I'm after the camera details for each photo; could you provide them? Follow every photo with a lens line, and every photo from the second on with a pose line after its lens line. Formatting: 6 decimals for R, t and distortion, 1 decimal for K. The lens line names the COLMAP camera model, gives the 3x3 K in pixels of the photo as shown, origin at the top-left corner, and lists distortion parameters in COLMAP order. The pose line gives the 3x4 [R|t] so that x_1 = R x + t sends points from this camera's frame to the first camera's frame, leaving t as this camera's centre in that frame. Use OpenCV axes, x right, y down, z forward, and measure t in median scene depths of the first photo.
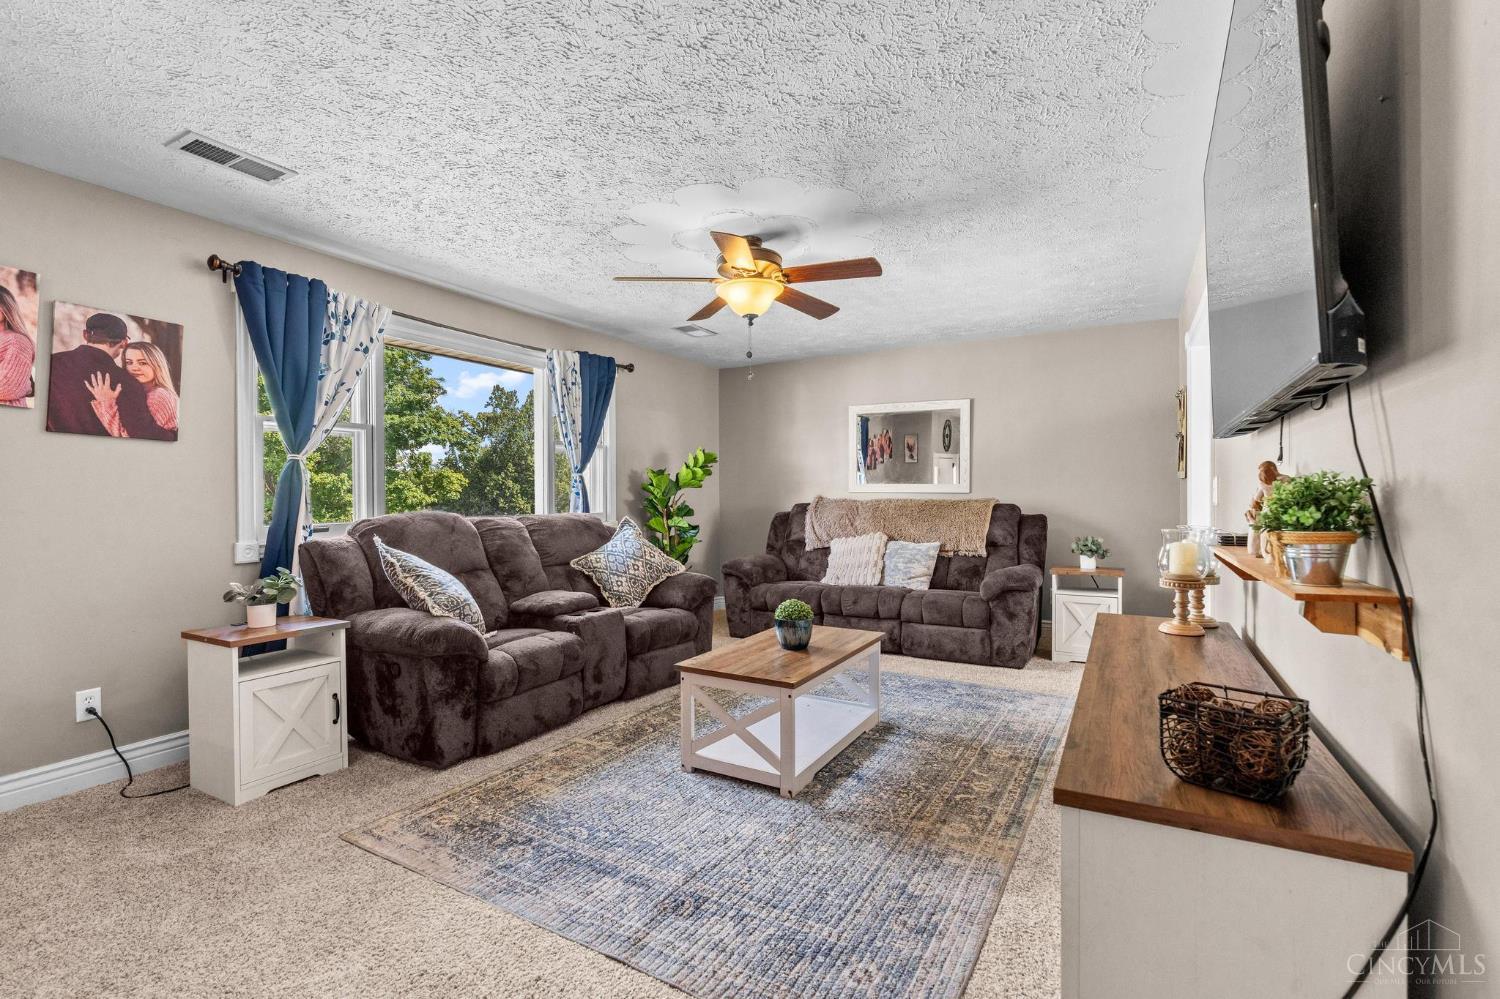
lens RADIAL K [[683.7, 0, 757.4], [0, 683.7, 500.9], [0, 0, 1]] dist [-0.011262, 0.003802]
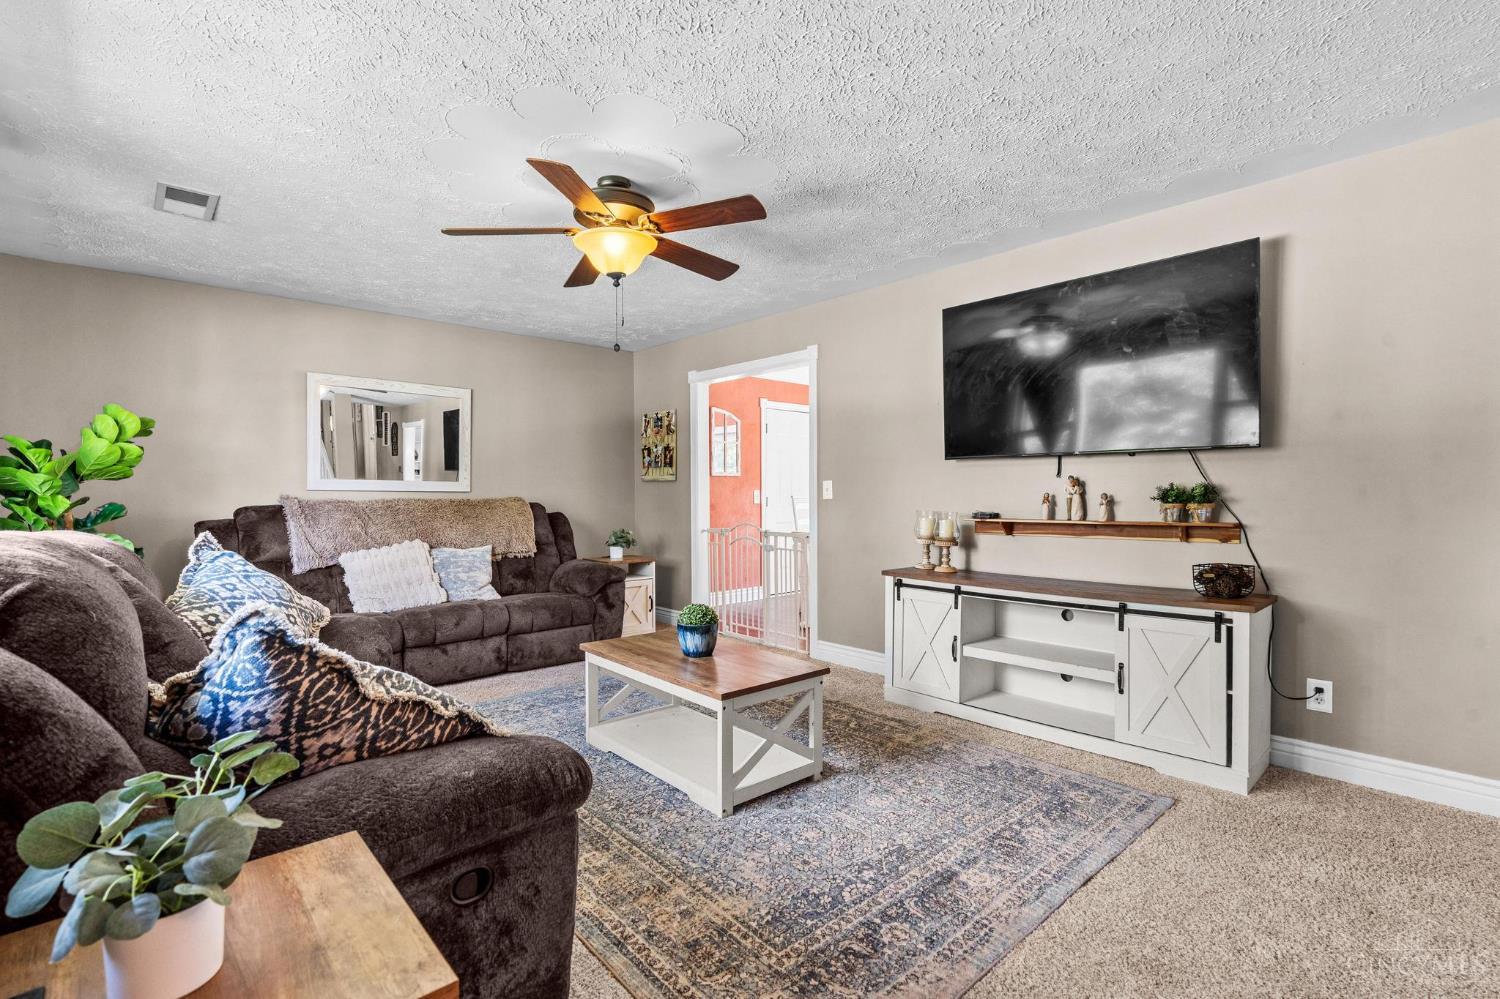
lens RADIAL K [[683.7, 0, 755.9], [0, 683.7, 507.2], [0, 0, 1]] dist [-0.011262, 0.003802]
pose [[0.313773, -0.014858, 0.949382, -0.877825], [0.009015, 0.999879, 0.012669, 0.001936], [-0.949455, 0.004583, 0.313869, 0.685221]]
